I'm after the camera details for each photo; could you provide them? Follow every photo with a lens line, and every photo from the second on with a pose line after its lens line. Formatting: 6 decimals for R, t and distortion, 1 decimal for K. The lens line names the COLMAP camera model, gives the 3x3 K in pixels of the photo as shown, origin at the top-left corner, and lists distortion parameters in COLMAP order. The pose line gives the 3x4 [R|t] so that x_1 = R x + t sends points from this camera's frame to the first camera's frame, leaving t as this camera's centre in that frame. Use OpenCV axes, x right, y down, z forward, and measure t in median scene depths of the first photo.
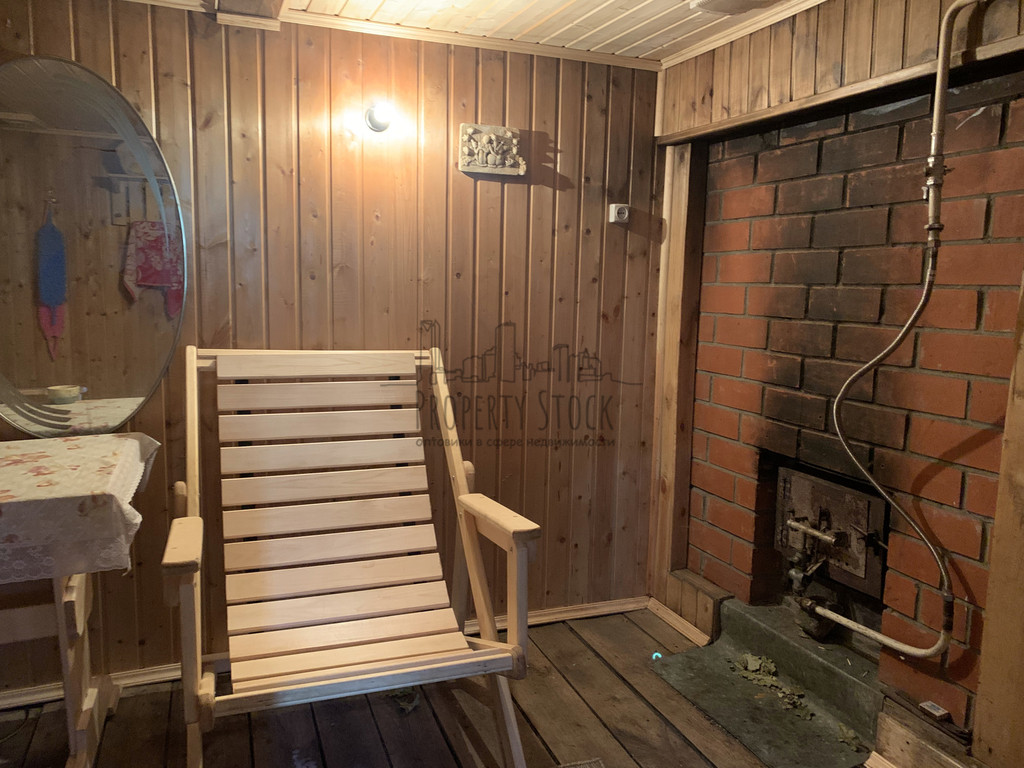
lens RADIAL K [[778.3, 0, 515.2], [0, 778.3, 380.6], [0, 0, 1]] dist [0.056553, -0.075743]
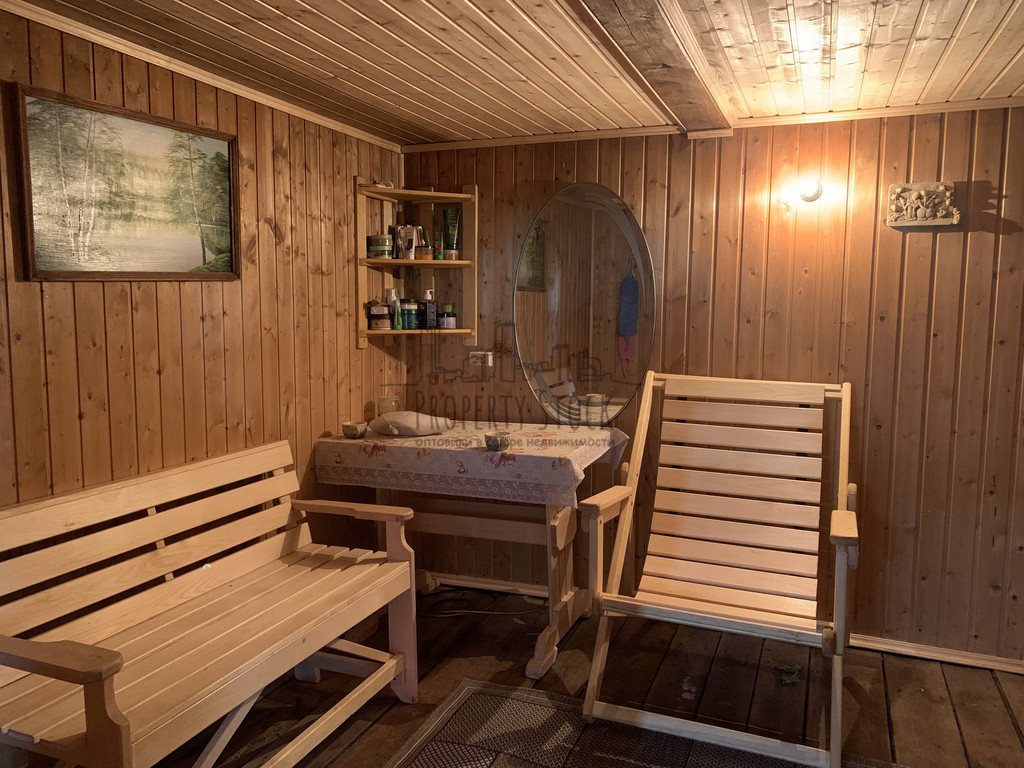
lens RADIAL K [[778.3, 0, 515.2], [0, 778.3, 380.6], [0, 0, 1]] dist [0.056553, -0.075743]
pose [[0.732756, 0.058339, -0.677986, 0.328801], [-0.082406, 0.996593, -0.003308, -0.001321], [0.675484, 0.058294, 0.735067, -0.179172]]
